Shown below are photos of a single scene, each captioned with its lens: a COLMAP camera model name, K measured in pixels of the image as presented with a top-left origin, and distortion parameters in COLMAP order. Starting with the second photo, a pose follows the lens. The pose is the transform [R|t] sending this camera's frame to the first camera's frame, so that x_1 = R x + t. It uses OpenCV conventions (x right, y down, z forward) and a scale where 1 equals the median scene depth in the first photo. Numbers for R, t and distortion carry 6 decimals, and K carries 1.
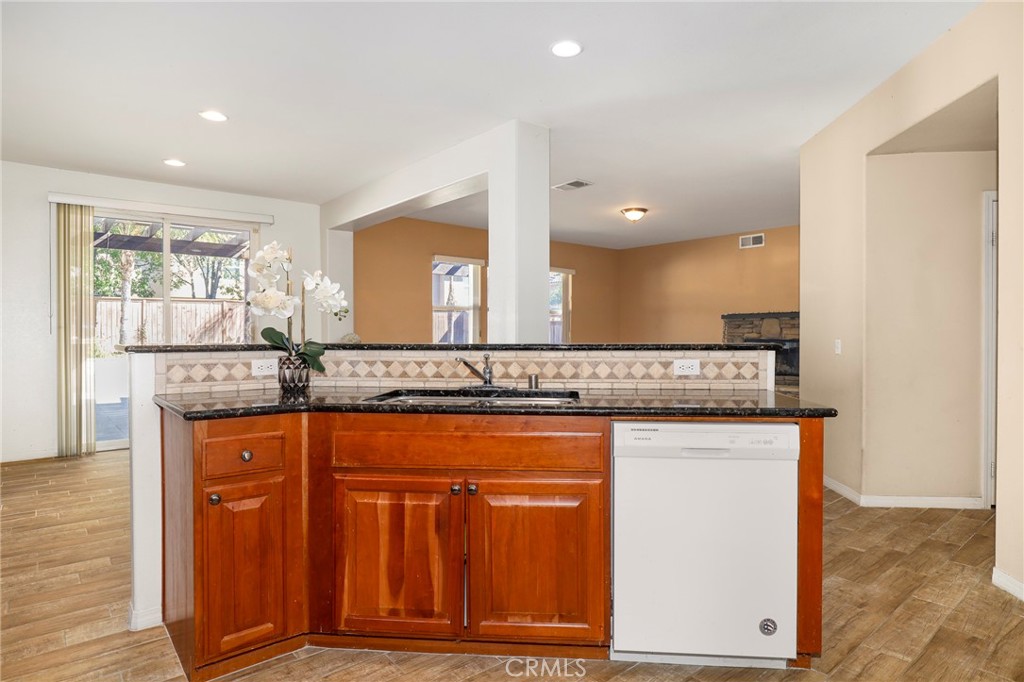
lens RADIAL K [[564.3, 0, 512.0], [0, 564.3, 341.0], [0, 0, 1]] dist [-0.002551, -0.000175]
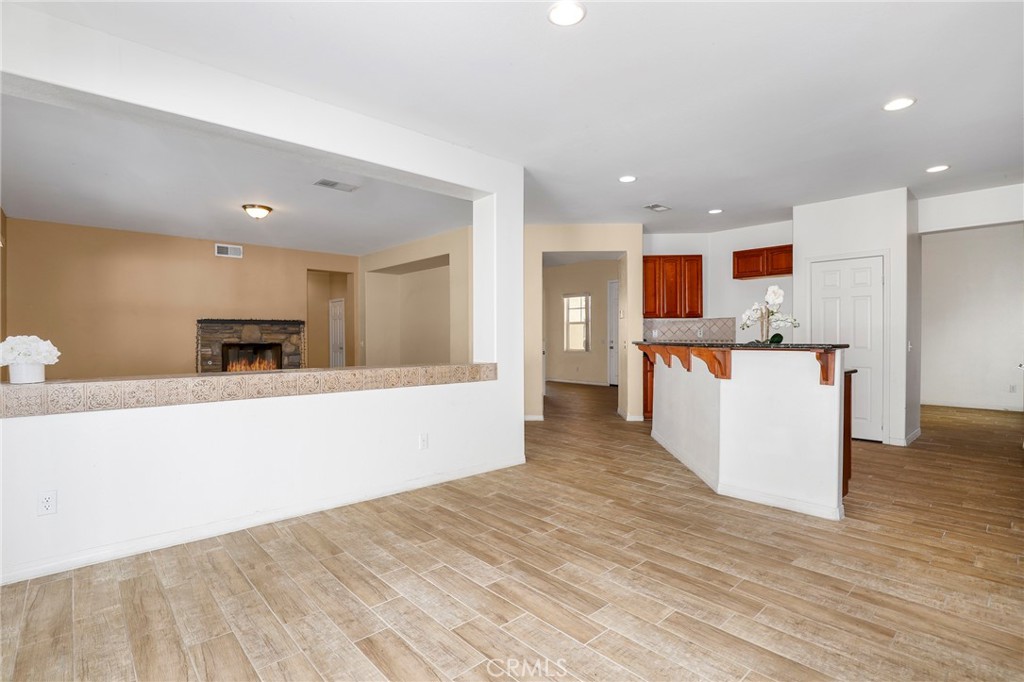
lens RADIAL K [[492.8, 0, 515.0], [0, 492.8, 339.6], [0, 0, 1]] dist [-0.023032, -0.000116]
pose [[-0.043394, -0.003295, 0.999053, -0.513112], [0.015906, 0.999866, 0.003988, -0.005974], [-0.998931, 0.016064, -0.043336, 0.503606]]
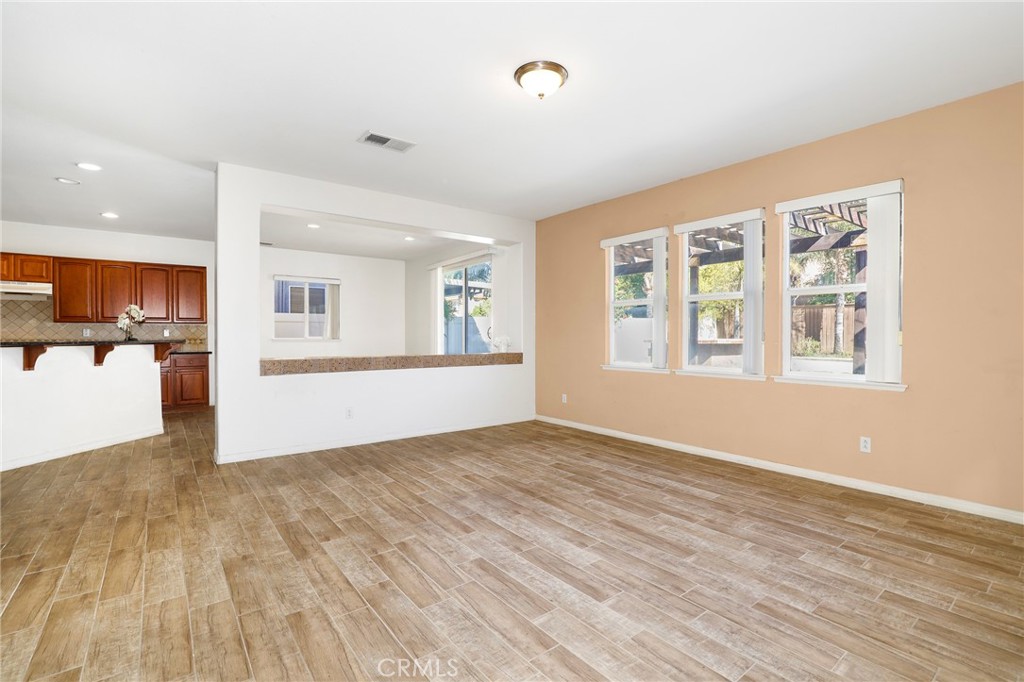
lens RADIAL K [[457.6, 0, 517.4], [0, 457.6, 343.4], [0, 0, 1]] dist [-0.021831, 0.000434]
pose [[-0.028252, 0.014826, -0.999491, 0.502010], [-0.012388, 0.999808, 0.015181, -0.009897], [0.999524, 0.012811, -0.028063, 0.826521]]
